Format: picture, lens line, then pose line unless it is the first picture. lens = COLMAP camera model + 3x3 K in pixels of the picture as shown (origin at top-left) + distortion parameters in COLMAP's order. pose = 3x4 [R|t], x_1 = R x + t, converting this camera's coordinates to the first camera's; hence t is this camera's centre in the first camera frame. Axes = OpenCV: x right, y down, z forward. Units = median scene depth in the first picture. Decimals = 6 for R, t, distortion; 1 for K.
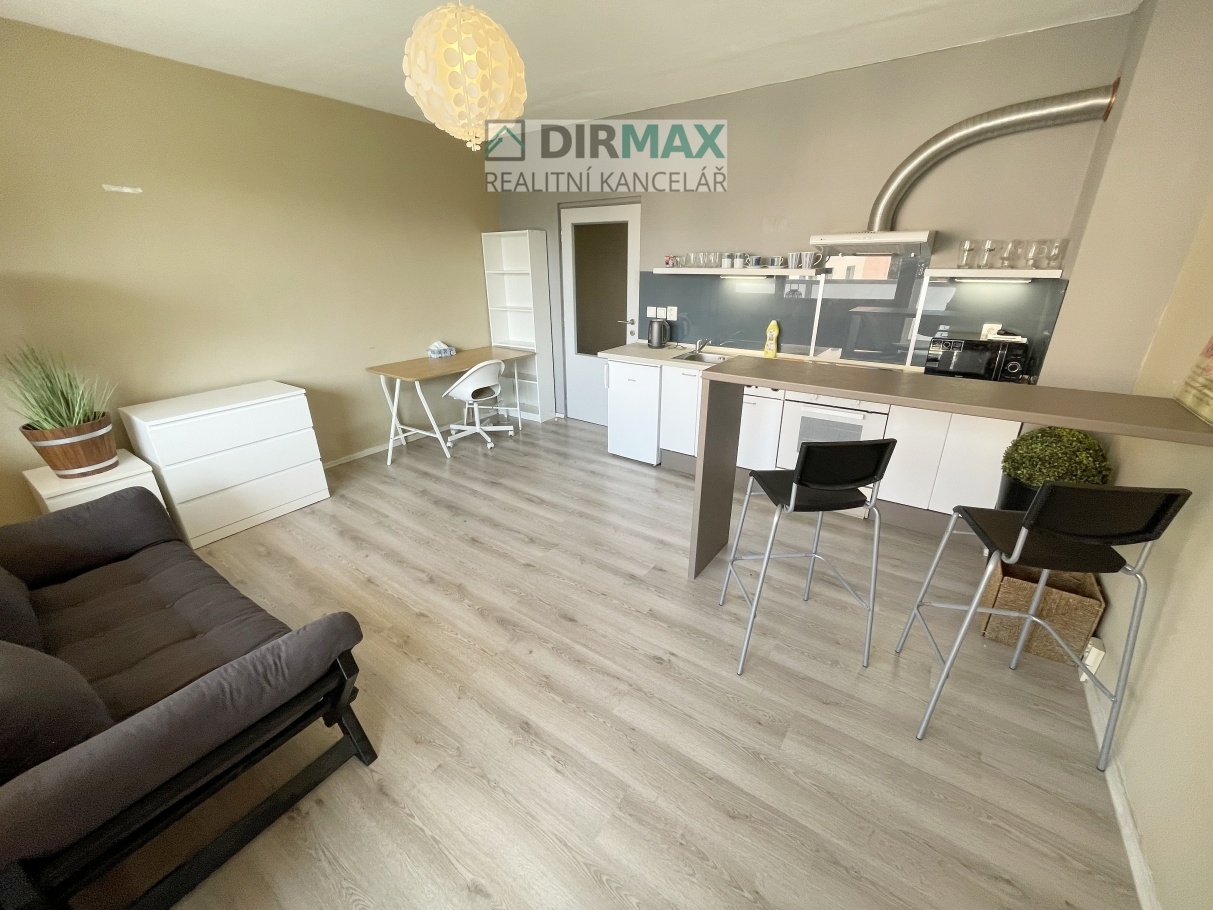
lens RADIAL K [[489.2, 0, 606.4], [0, 489.2, 450.3], [0, 0, 1]] dist [-0.002731, -0.000469]
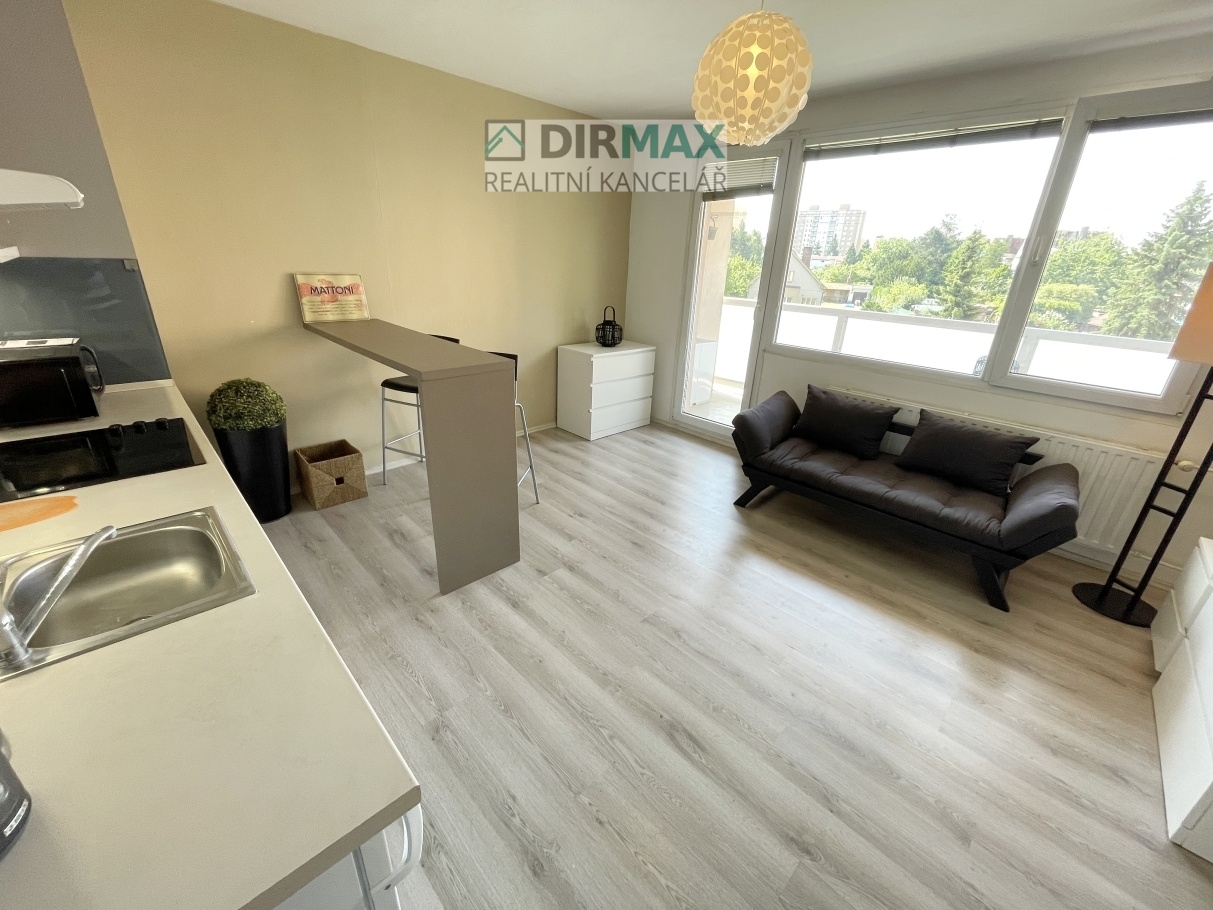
lens RADIAL K [[489.2, 0, 607.2], [0, 489.2, 452.0], [0, 0, 1]] dist [-0.002731, -0.000469]
pose [[-0.983164, -0.101784, 0.151753, -0.145862], [0.028669, 0.734281, 0.678240, -0.592895], [-0.180463, 0.671171, -0.719001, 1.516169]]
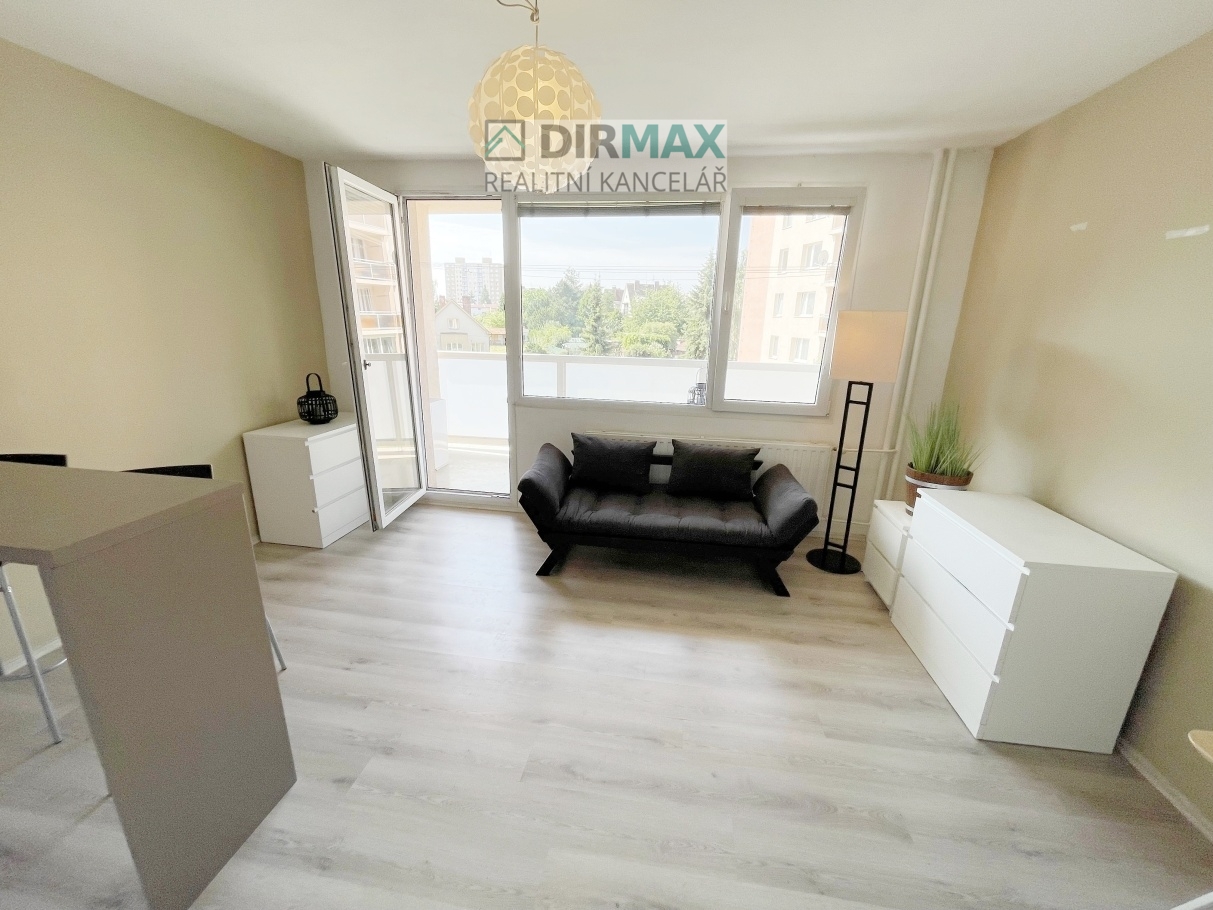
lens RADIAL K [[489.2, 0, 607.5], [0, 489.2, 451.5], [0, 0, 1]] dist [-0.002731, -0.000469]
pose [[-0.896075, 0.100046, -0.432481, 0.030102], [-0.181127, 0.807073, 0.561984, -0.532097], [0.405268, 0.581914, -0.705078, 1.340143]]
